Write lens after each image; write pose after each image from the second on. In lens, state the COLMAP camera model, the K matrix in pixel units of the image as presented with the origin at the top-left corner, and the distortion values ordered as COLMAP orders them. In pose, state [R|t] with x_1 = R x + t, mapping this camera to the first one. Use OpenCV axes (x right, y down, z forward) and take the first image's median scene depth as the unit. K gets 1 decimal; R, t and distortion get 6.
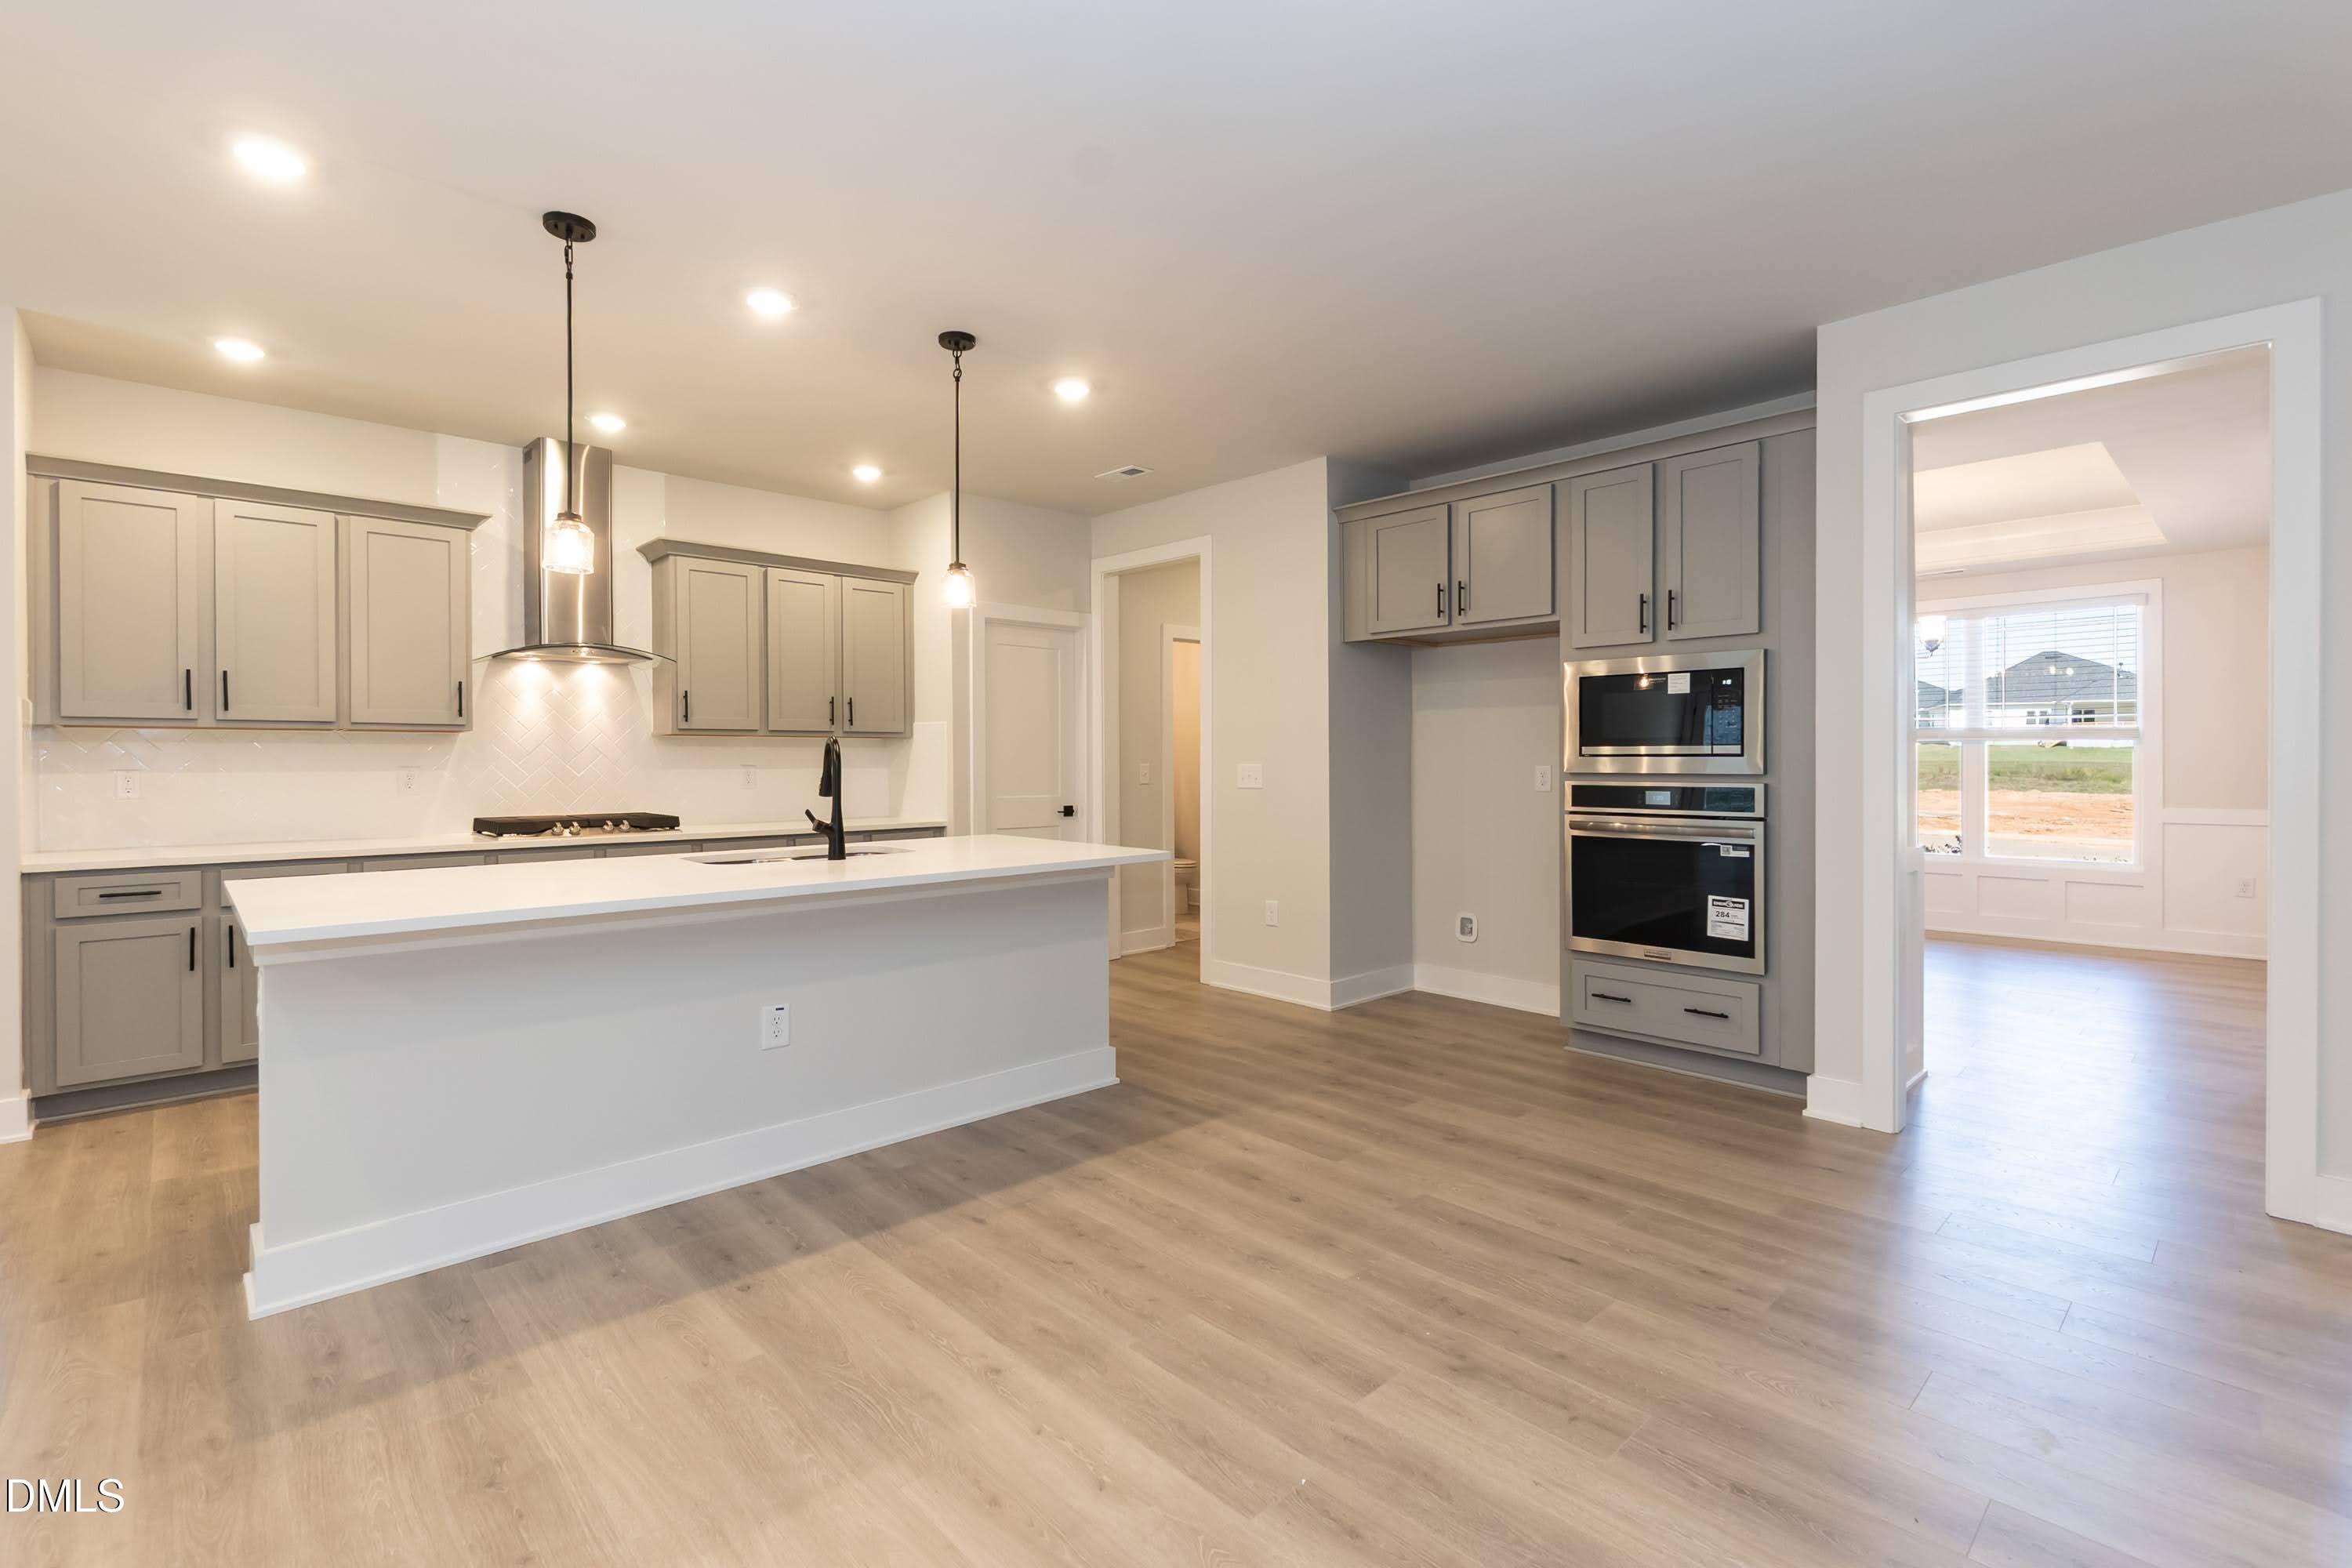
lens RADIAL K [[1056.5, 0, 1171.8], [0, 1056.5, 767.0], [0, 0, 1]] dist [0.000727, -0.000338]
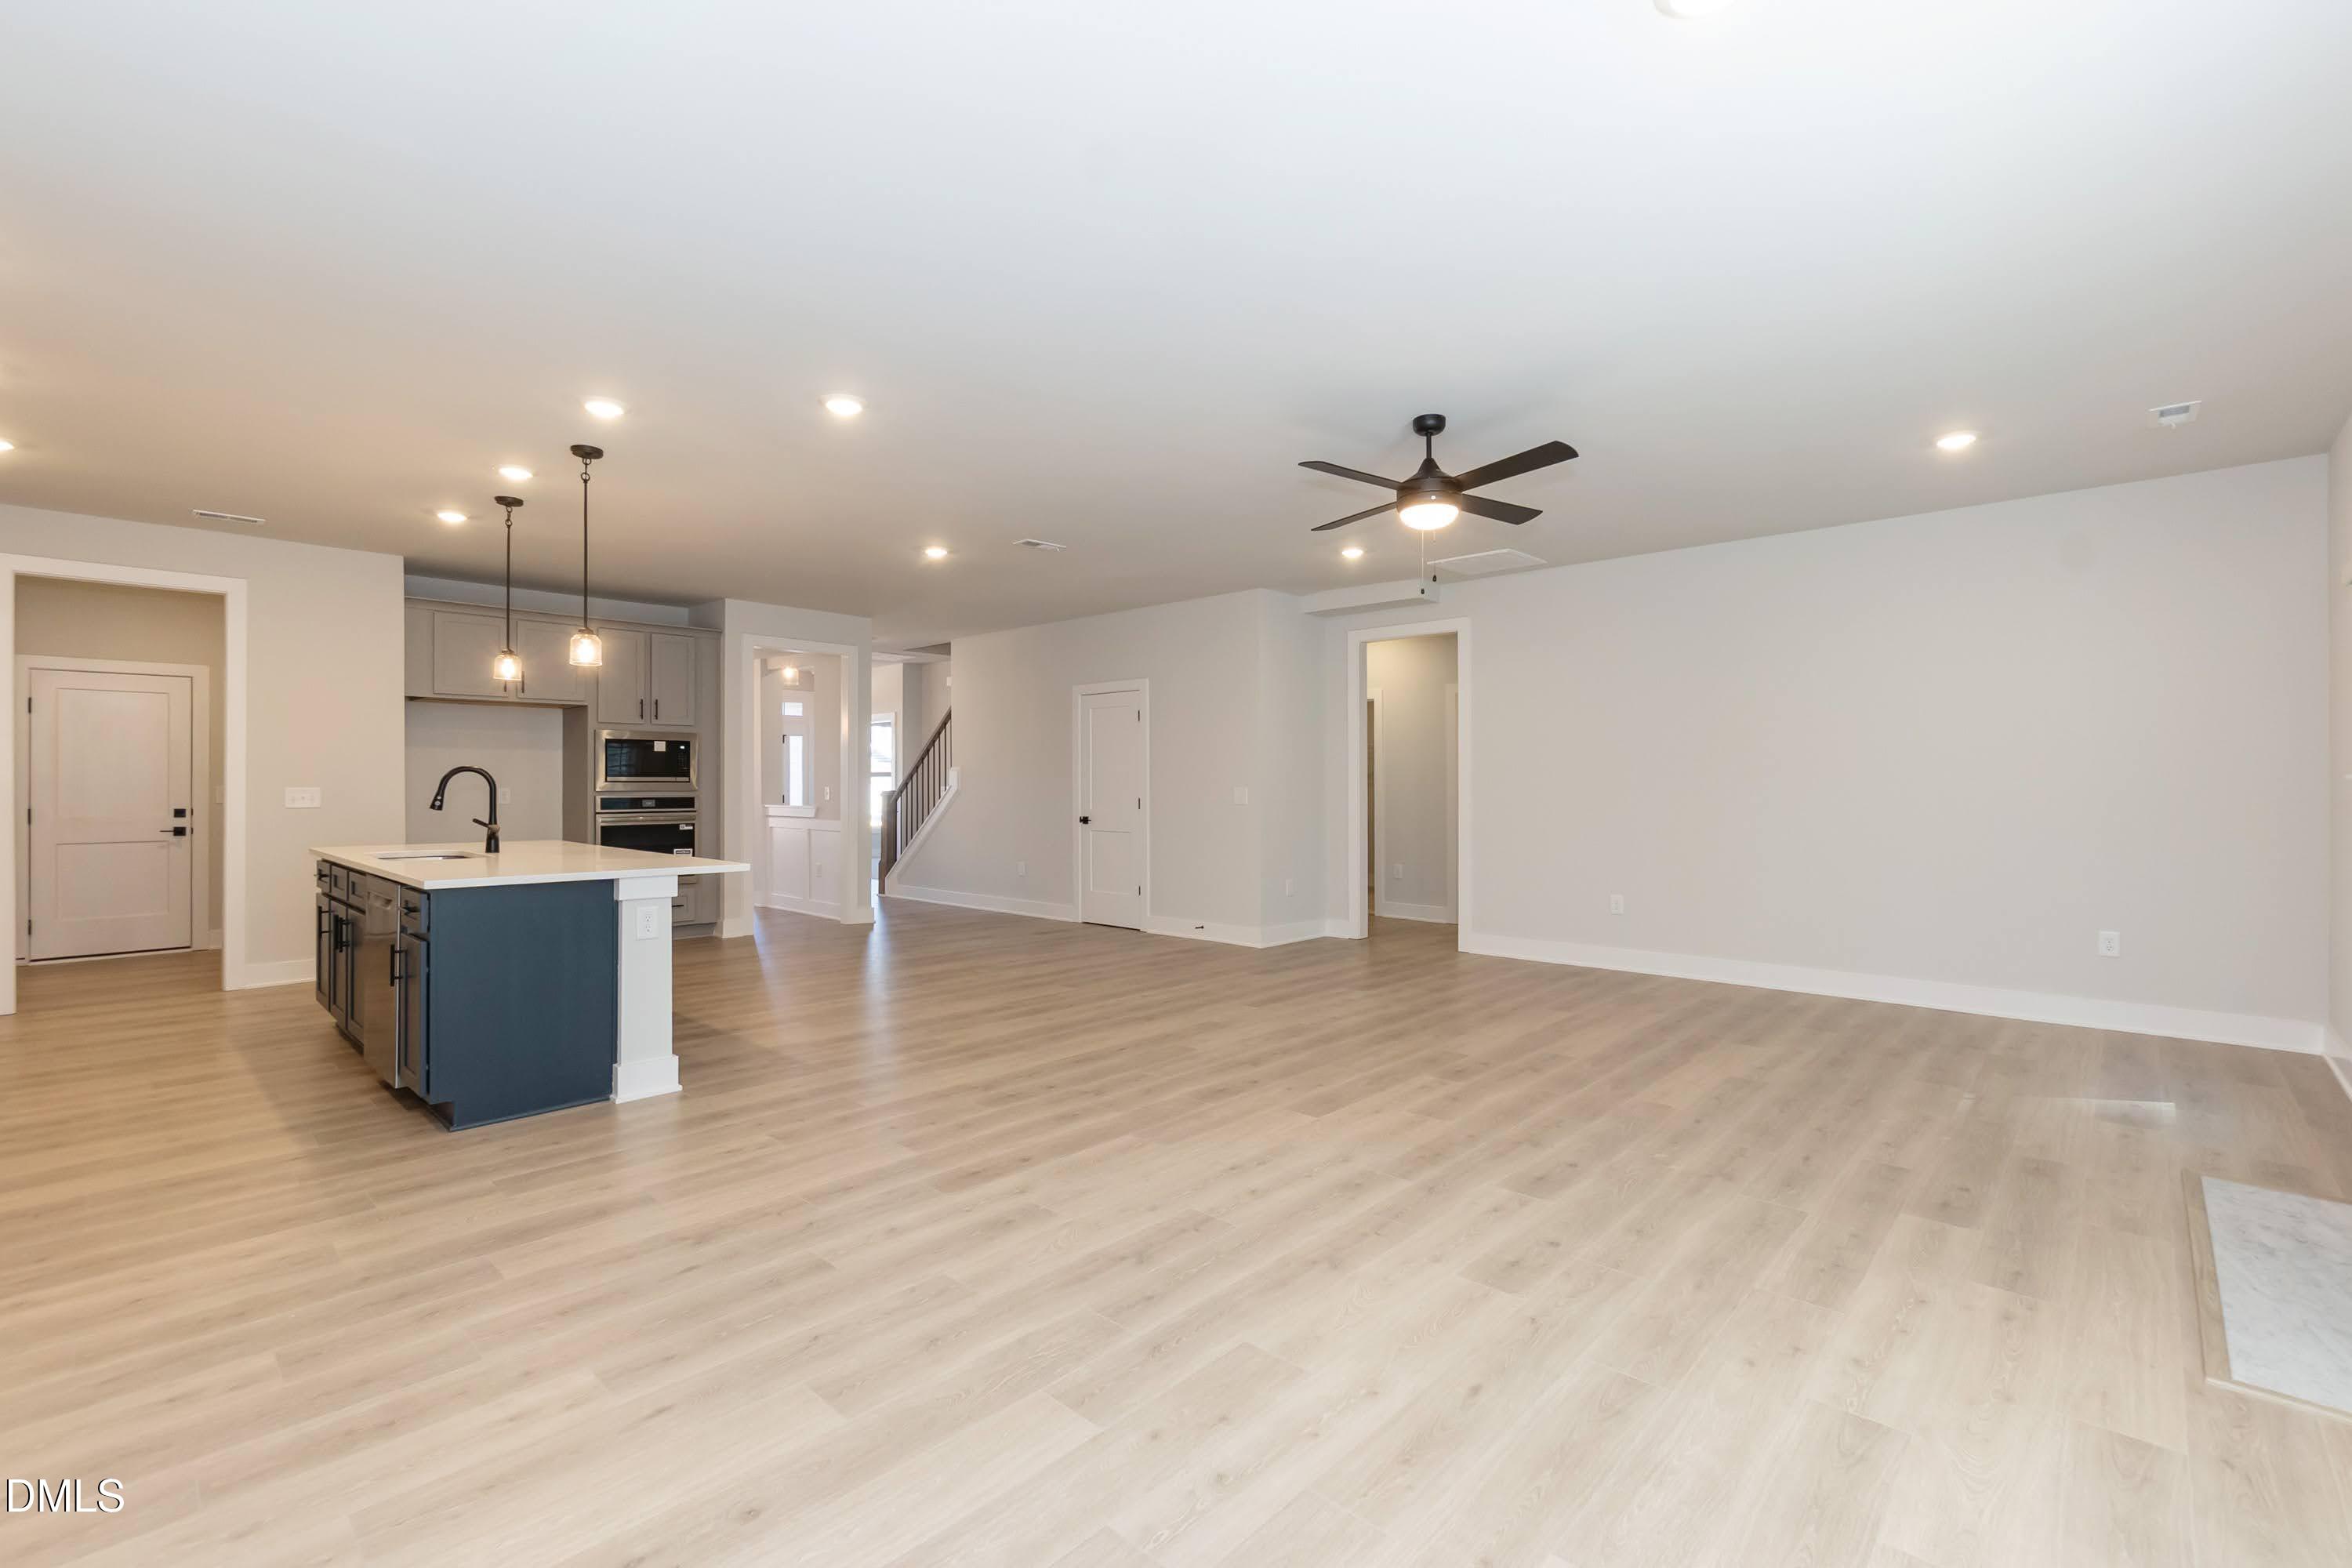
lens RADIAL K [[1036.4, 0, 1137.4], [0, 1036.4, 778.5], [0, 0, 1]] dist [-0.001698, -0.000671]
pose [[-0.032685, 0.006672, 0.999443, -1.565583], [0.007400, 0.999952, -0.006434, 0.002348], [-0.999438, 0.007185, -0.032732, 0.157500]]
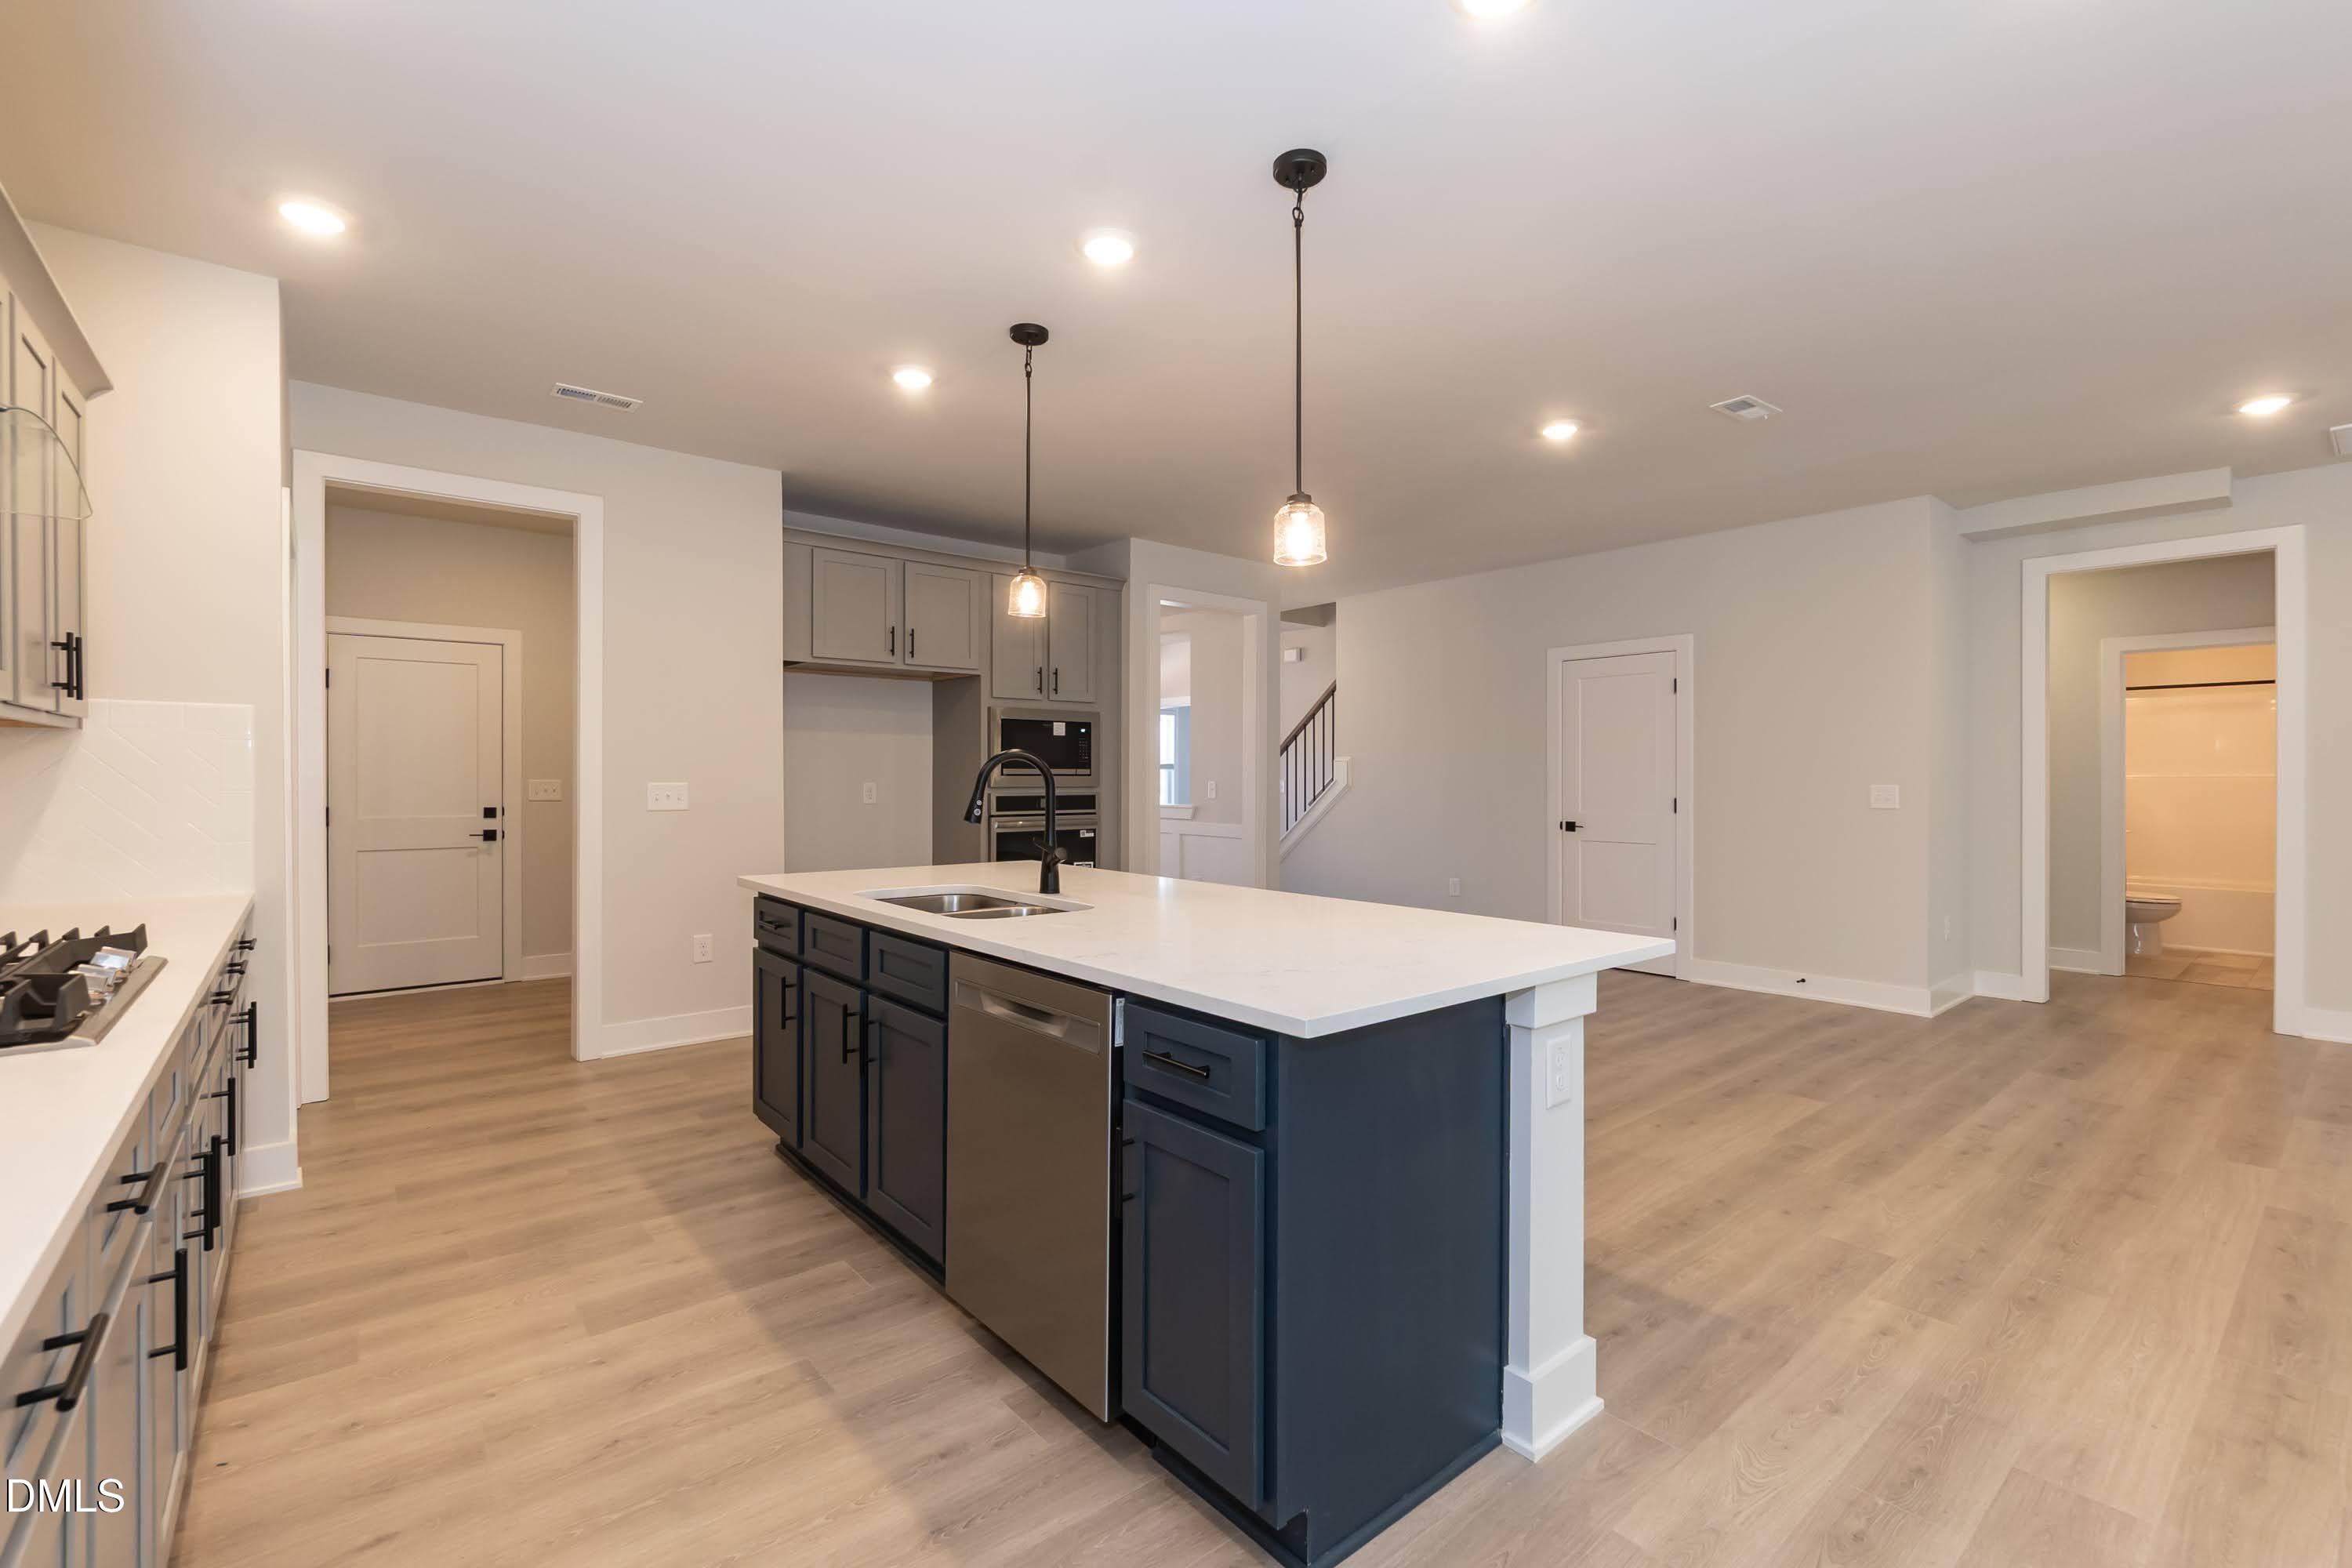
lens RADIAL K [[1016.2, 0, 1149.9], [0, 1016.2, 781.8], [0, 0, 1]] dist [0.001442, -0.000274]
pose [[0.082592, -0.003940, 0.996576, -1.025204], [0.005694, 0.999978, 0.003482, -0.005588], [-0.996567, 0.005387, 0.082613, 0.762542]]
